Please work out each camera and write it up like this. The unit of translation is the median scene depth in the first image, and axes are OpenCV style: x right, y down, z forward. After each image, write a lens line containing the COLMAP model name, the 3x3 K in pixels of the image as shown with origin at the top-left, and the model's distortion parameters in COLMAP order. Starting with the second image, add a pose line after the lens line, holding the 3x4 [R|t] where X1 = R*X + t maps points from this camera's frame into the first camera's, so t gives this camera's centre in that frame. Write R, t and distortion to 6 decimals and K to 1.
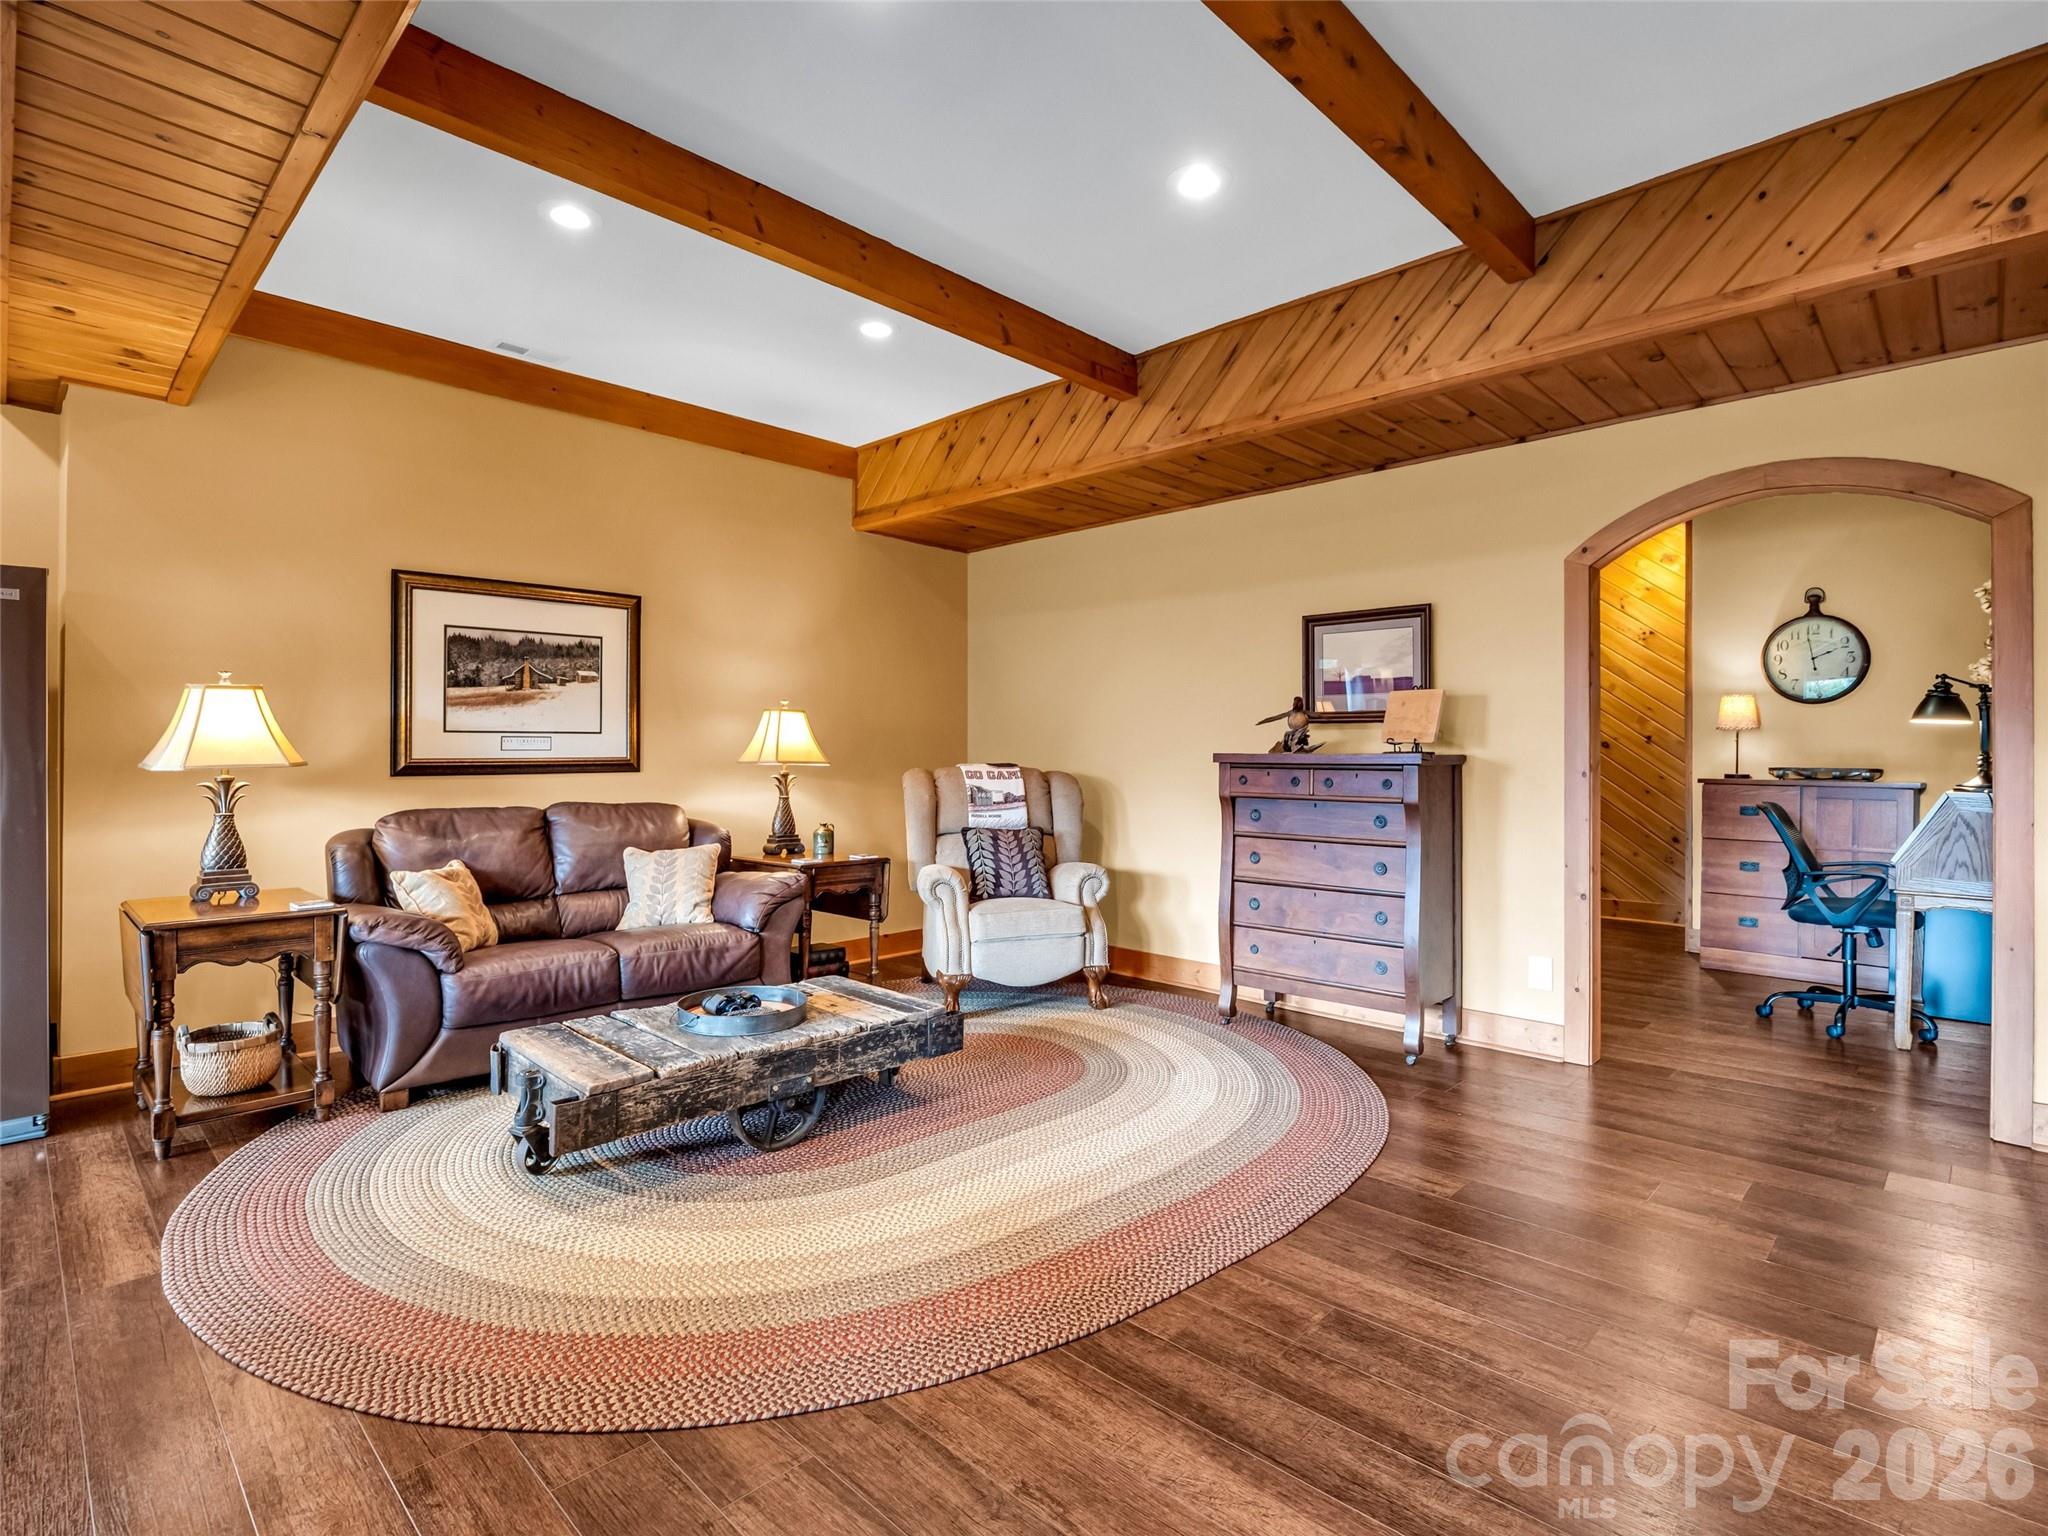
lens RADIAL K [[1031.6, 0, 978.3], [0, 1031.6, 753.9], [0, 0, 1]] dist [-0.020364, -0.000796]
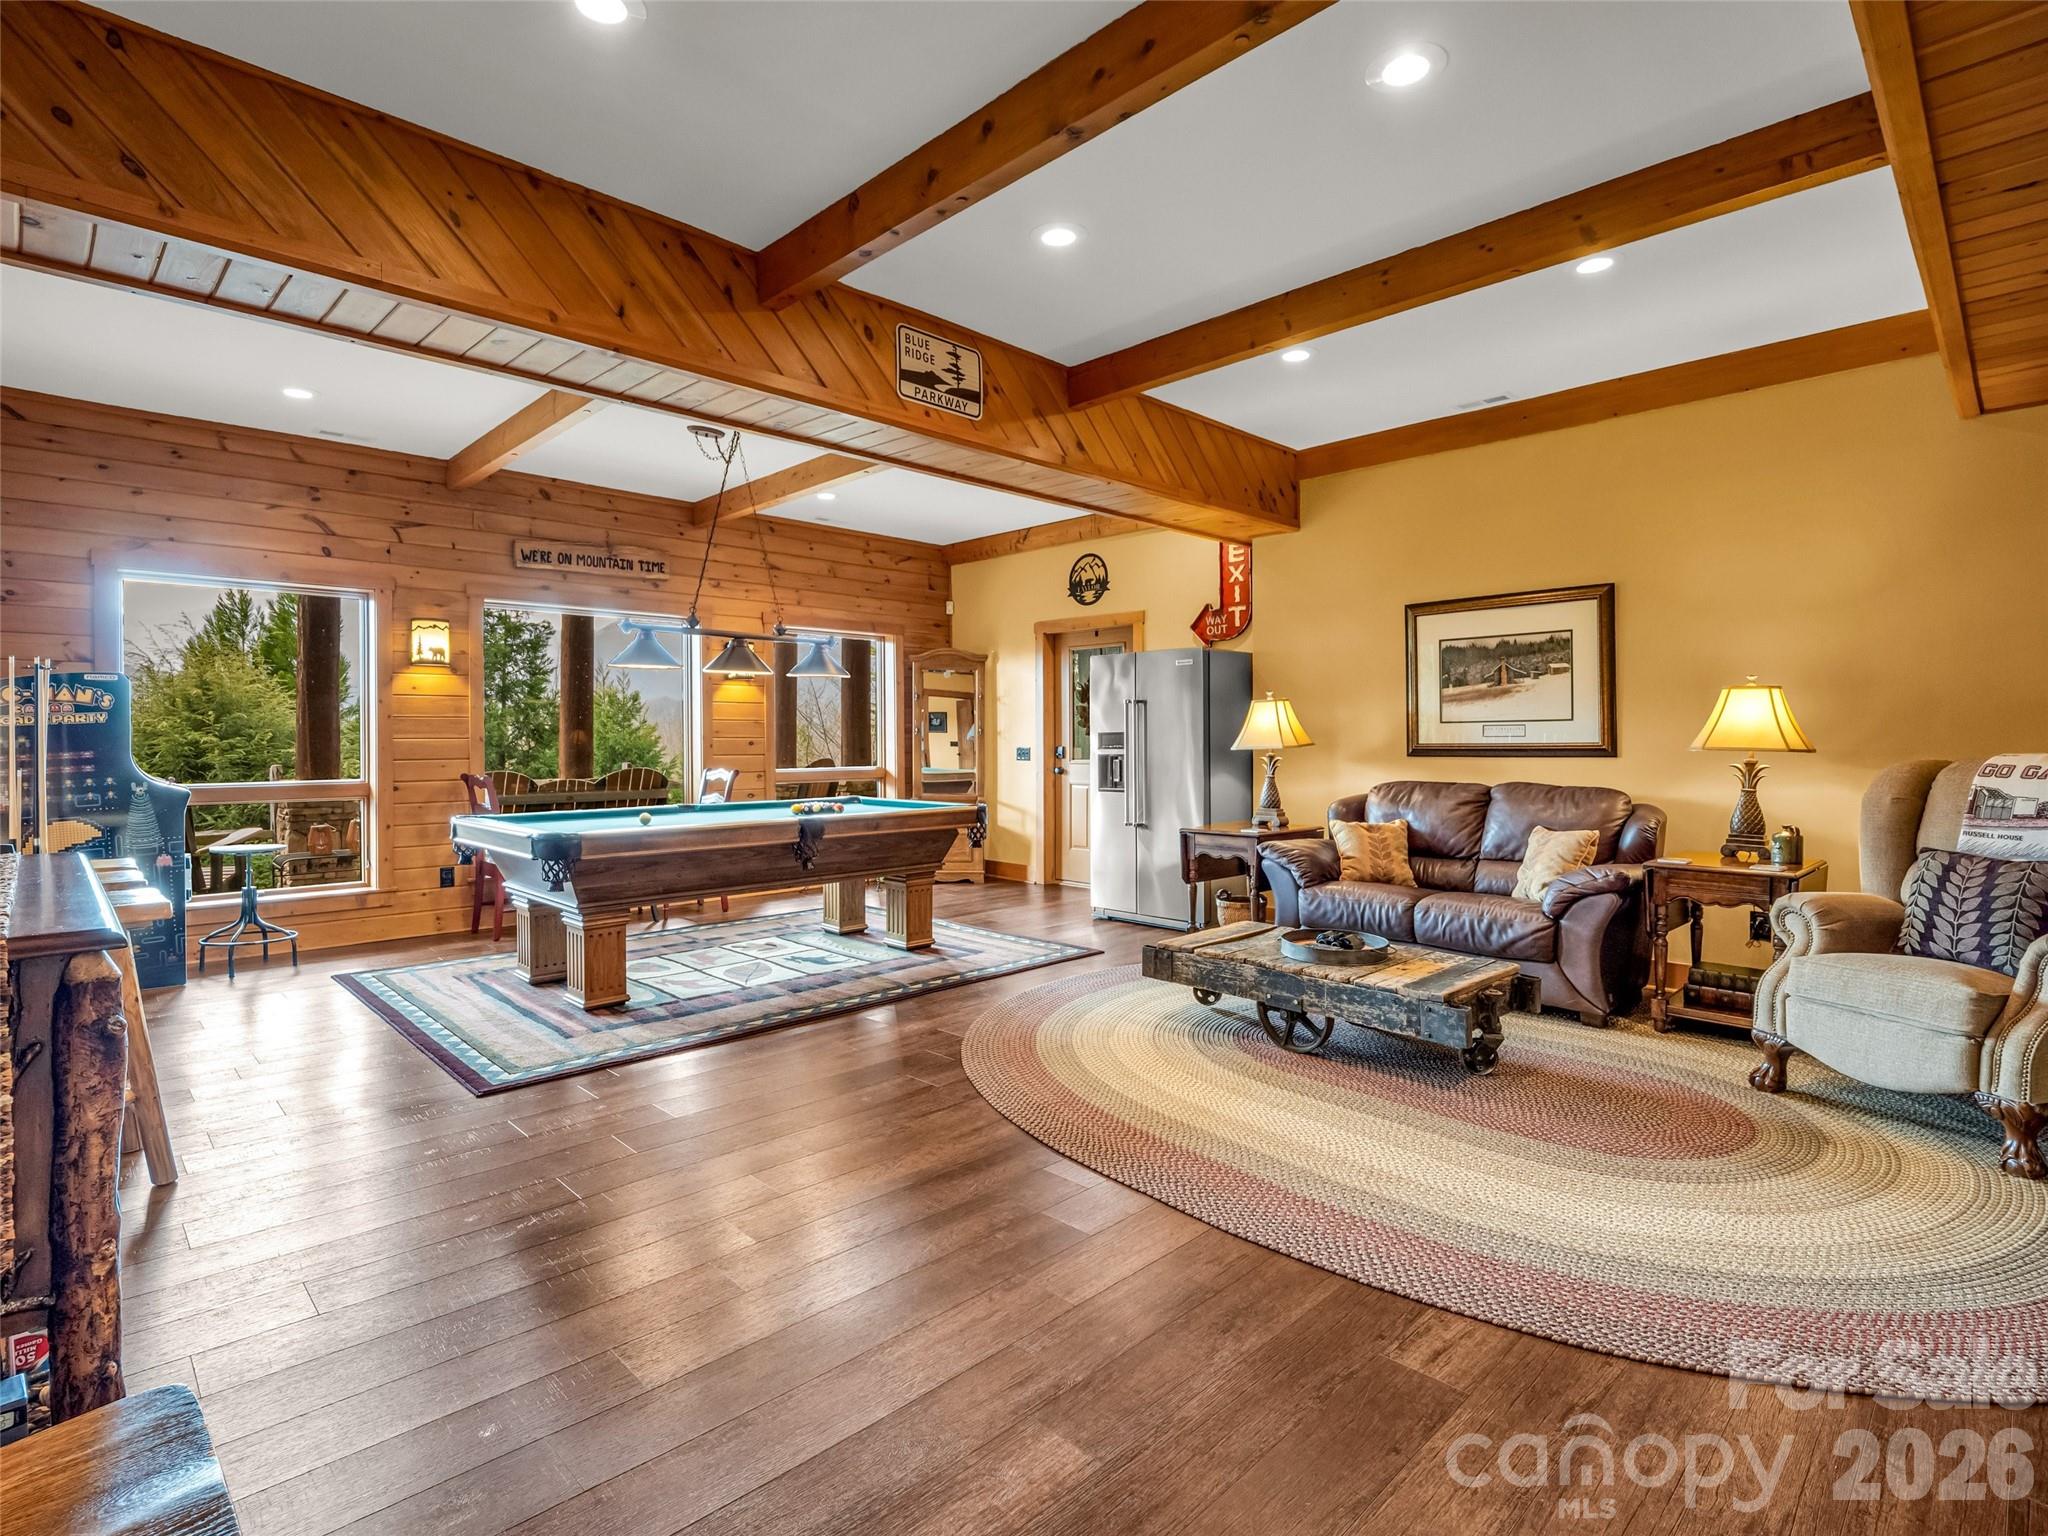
lens RADIAL K [[1031.6, 0, 1031.8], [0, 1031.6, 746.1], [0, 0, 1]] dist [-0.020364, -0.000796]
pose [[-0.015654, 0.001829, -0.999876, 0.762953], [-0.003029, 0.999994, 0.001877, 0.006672], [0.999873, 0.003058, -0.015649, 0.499249]]
